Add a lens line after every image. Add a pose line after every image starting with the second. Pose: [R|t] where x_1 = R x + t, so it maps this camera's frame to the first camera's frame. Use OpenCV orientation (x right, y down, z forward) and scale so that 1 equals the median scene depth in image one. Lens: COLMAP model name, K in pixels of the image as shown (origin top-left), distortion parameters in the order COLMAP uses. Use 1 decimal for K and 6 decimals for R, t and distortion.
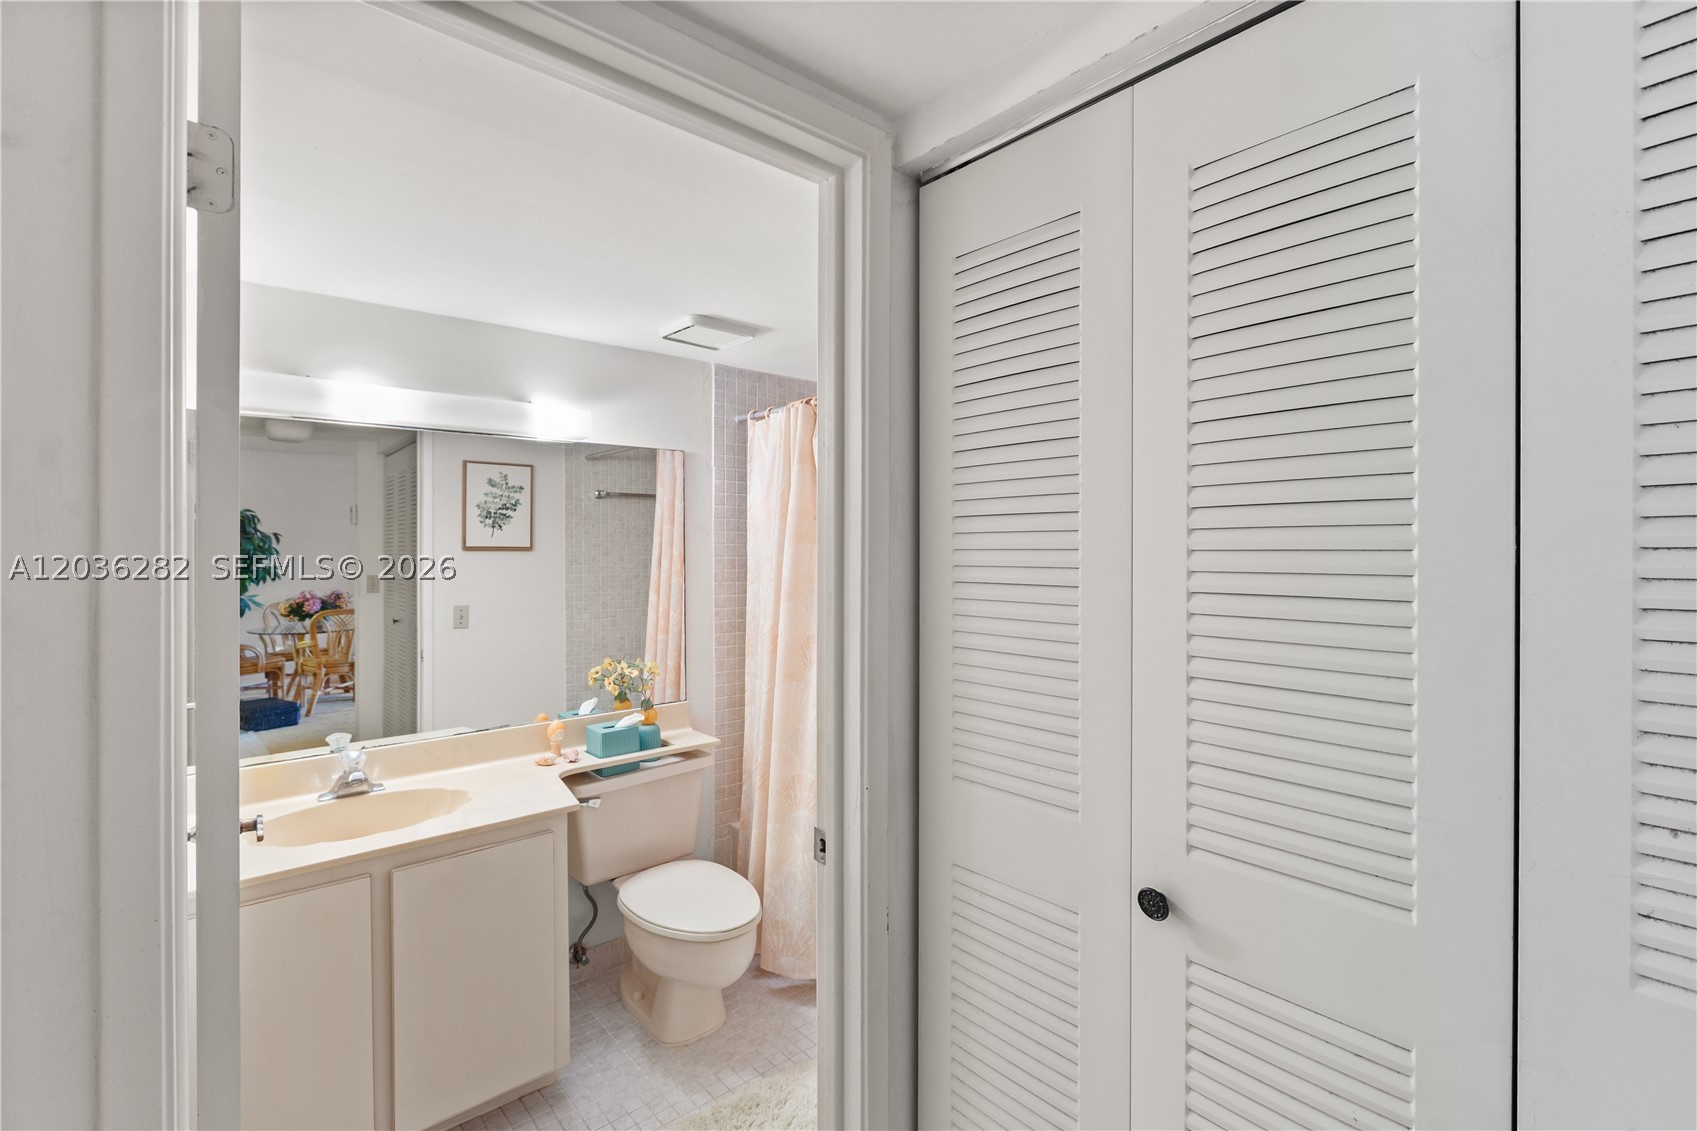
lens RADIAL K [[772.6, 0, 842.6], [0, 772.6, 552.3], [0, 0, 1]] dist [0.001172, 0.000438]
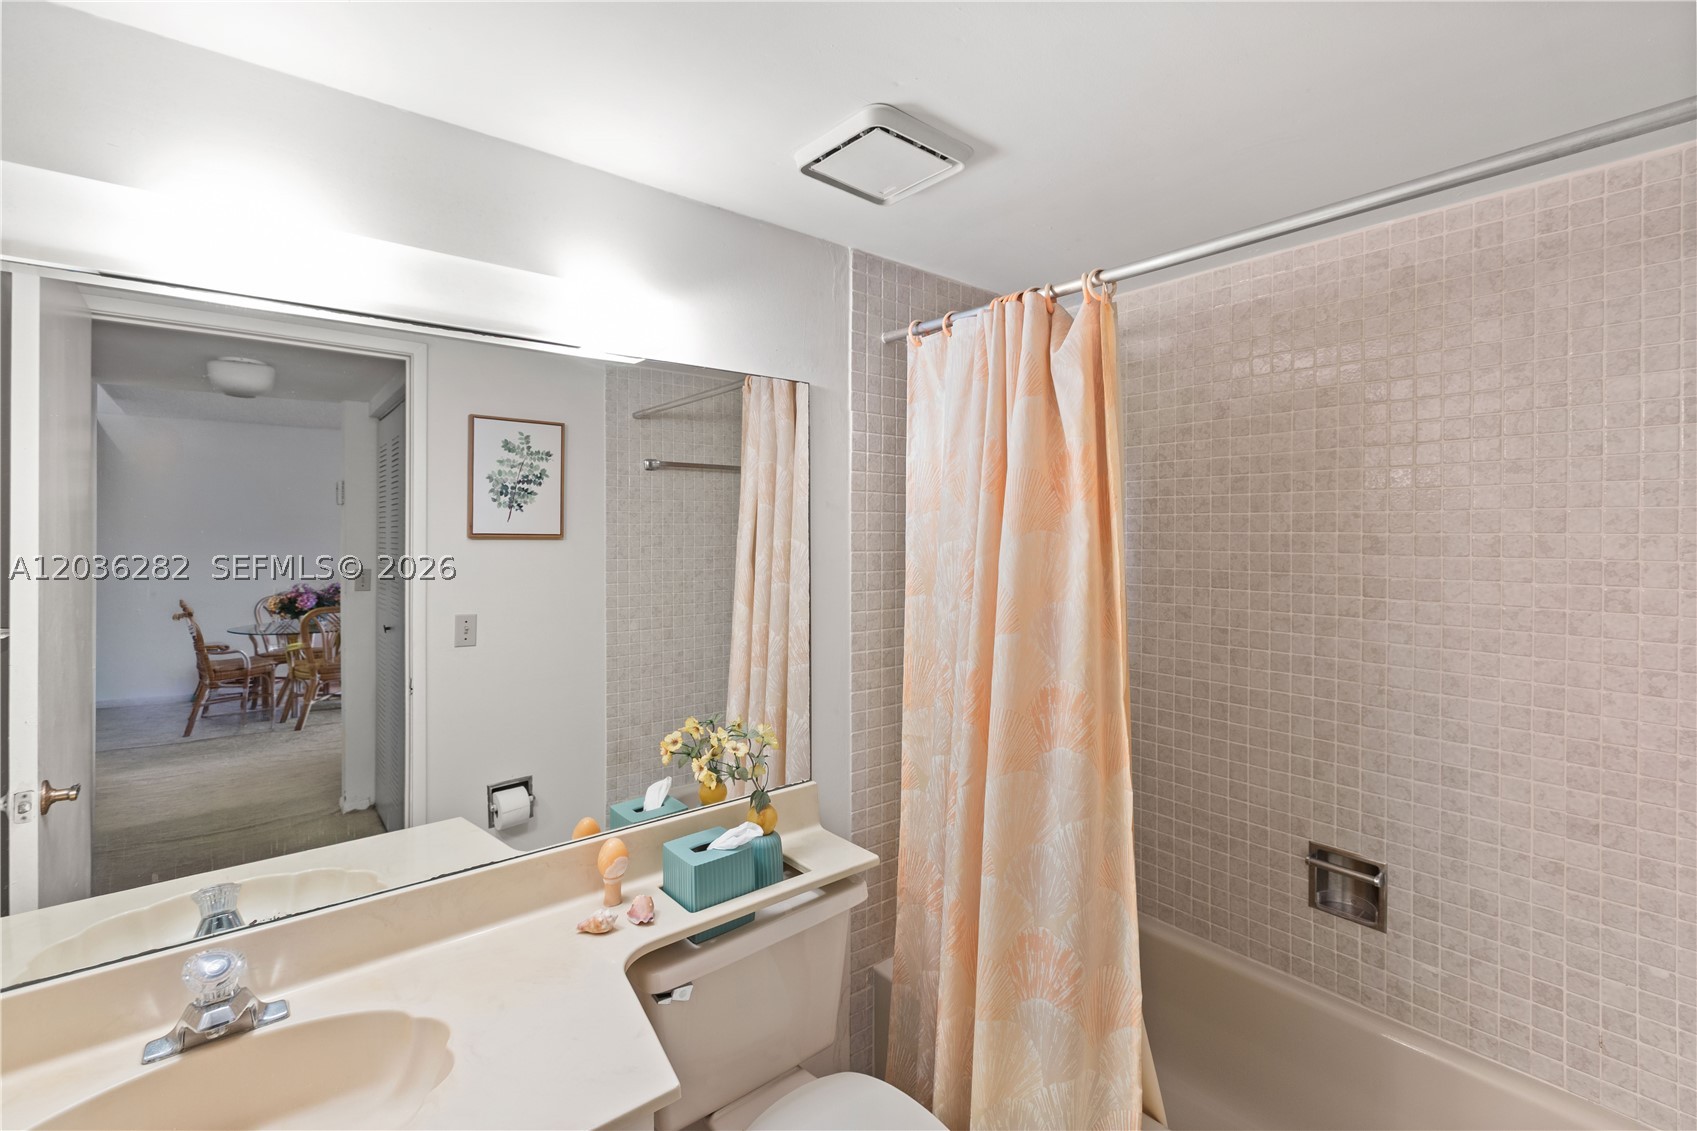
lens RADIAL K [[769.5, 0, 846.7], [0, 769.5, 533.2], [0, 0, 1]] dist [-0.002110, -0.000260]
pose [[0.999840, 0.001106, -0.017853, -0.155688], [-0.001222, 0.999978, -0.006503, -0.004919], [0.017845, 0.006523, 0.999819, 0.358312]]
